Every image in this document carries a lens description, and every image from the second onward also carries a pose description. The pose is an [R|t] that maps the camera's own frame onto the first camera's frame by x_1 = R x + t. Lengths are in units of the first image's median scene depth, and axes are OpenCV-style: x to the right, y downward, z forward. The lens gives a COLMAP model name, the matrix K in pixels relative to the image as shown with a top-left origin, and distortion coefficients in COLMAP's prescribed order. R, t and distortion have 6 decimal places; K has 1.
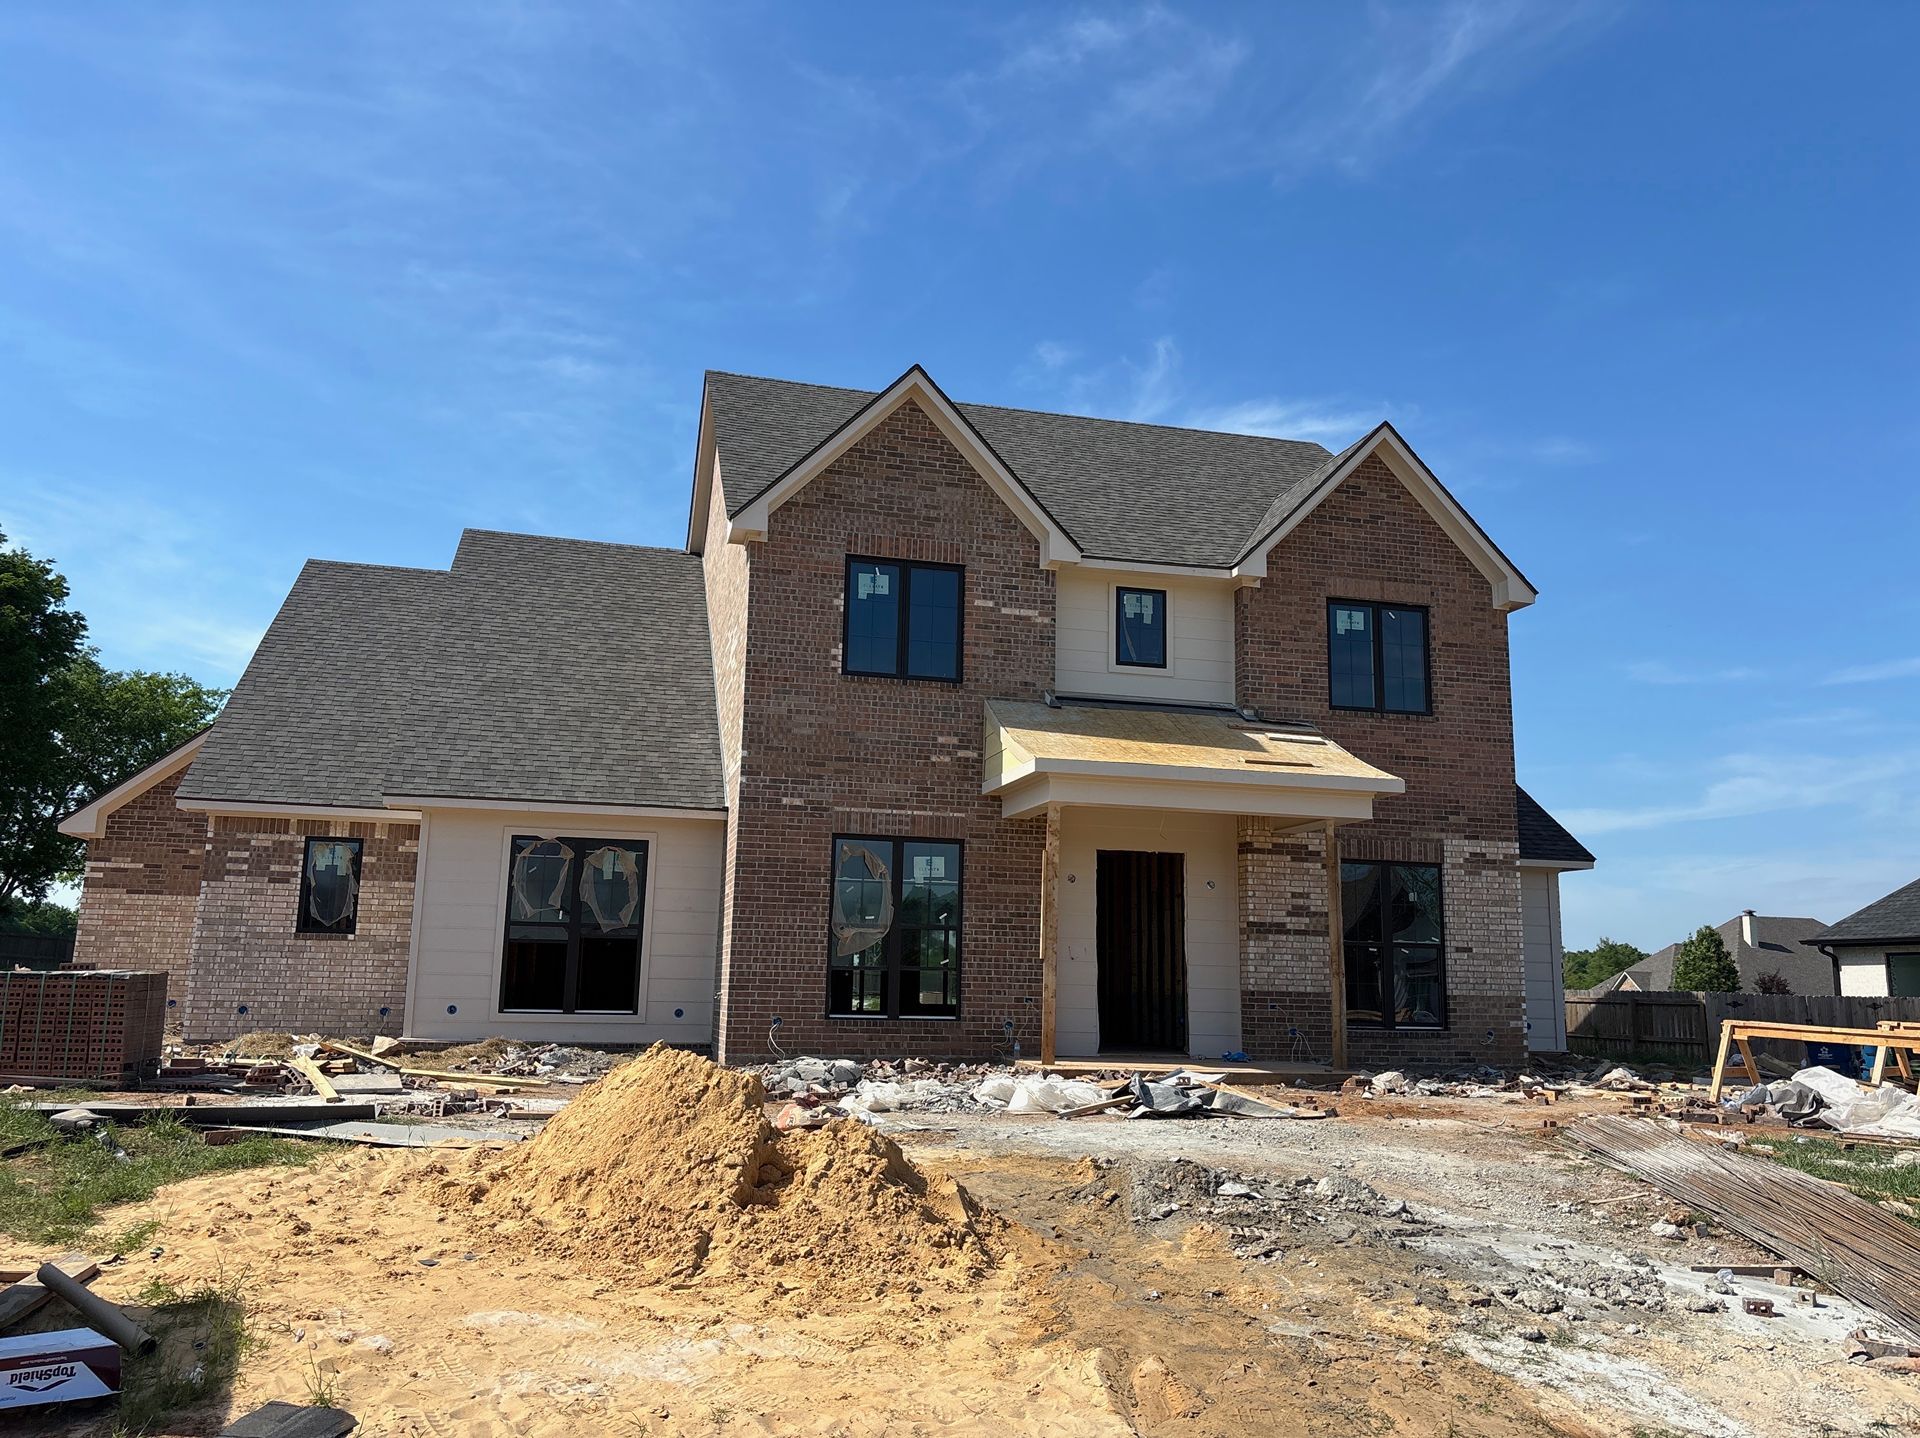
lens RADIAL K [[1413.0, 0, 959.8], [0, 1413.0, 794.4], [0, 0, 1]] dist [0.077347, -0.123174]
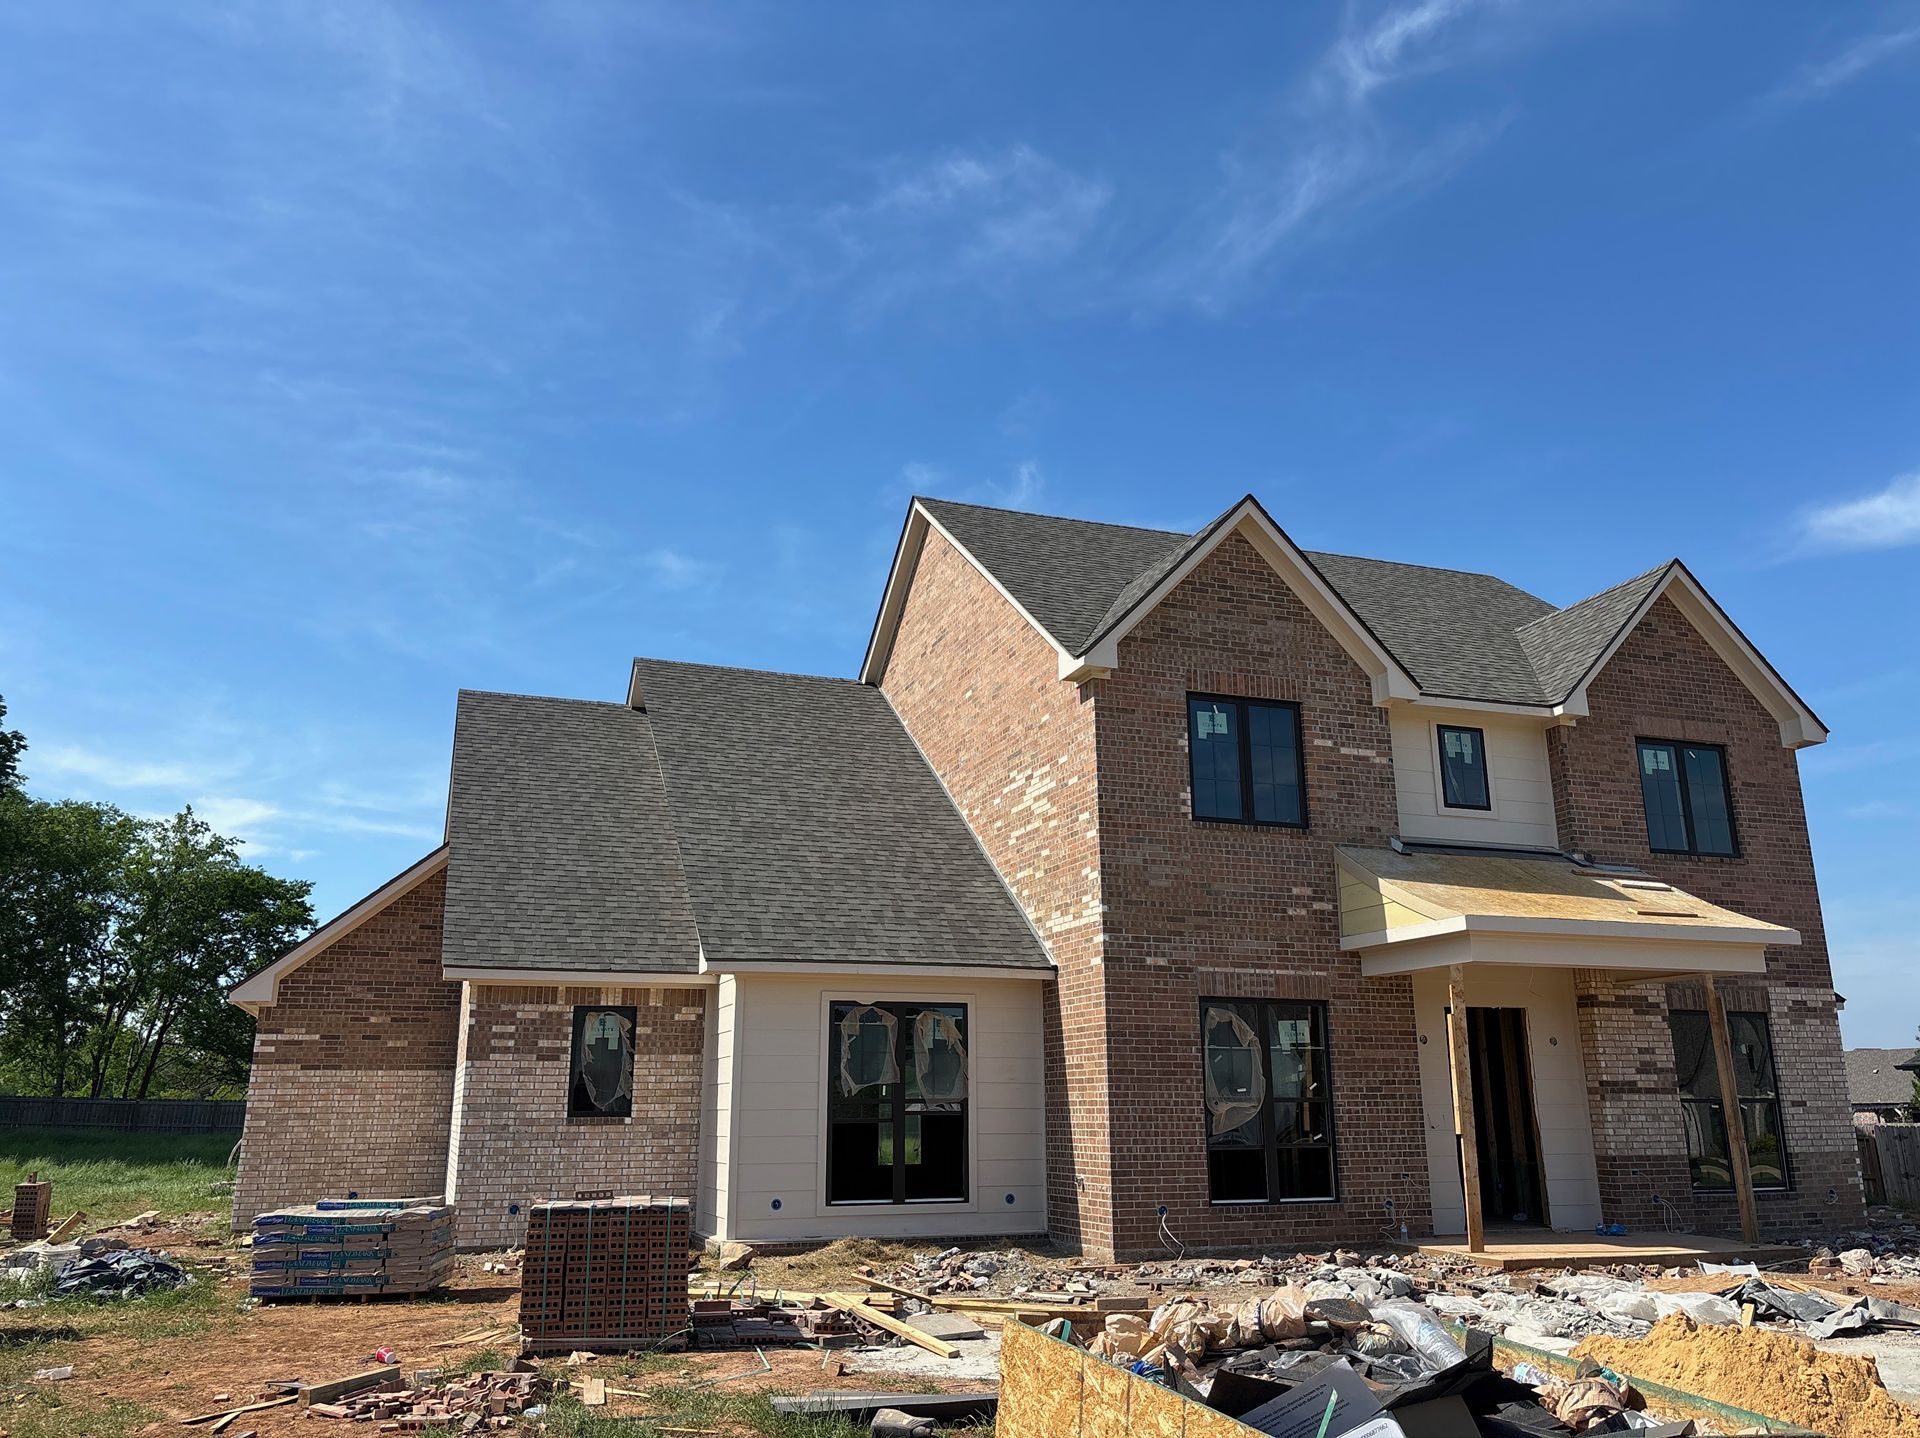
lens RADIAL K [[1444.5, 0, 960.7], [0, 1444.5, 788.7], [0, 0, 1]] dist [0.004214, -0.001701]
pose [[0.995119, -0.002948, 0.098639, -0.309924], [0.011330, 0.996356, -0.084530, -0.026602], [-0.098030, 0.085235, 0.991527, 0.077256]]
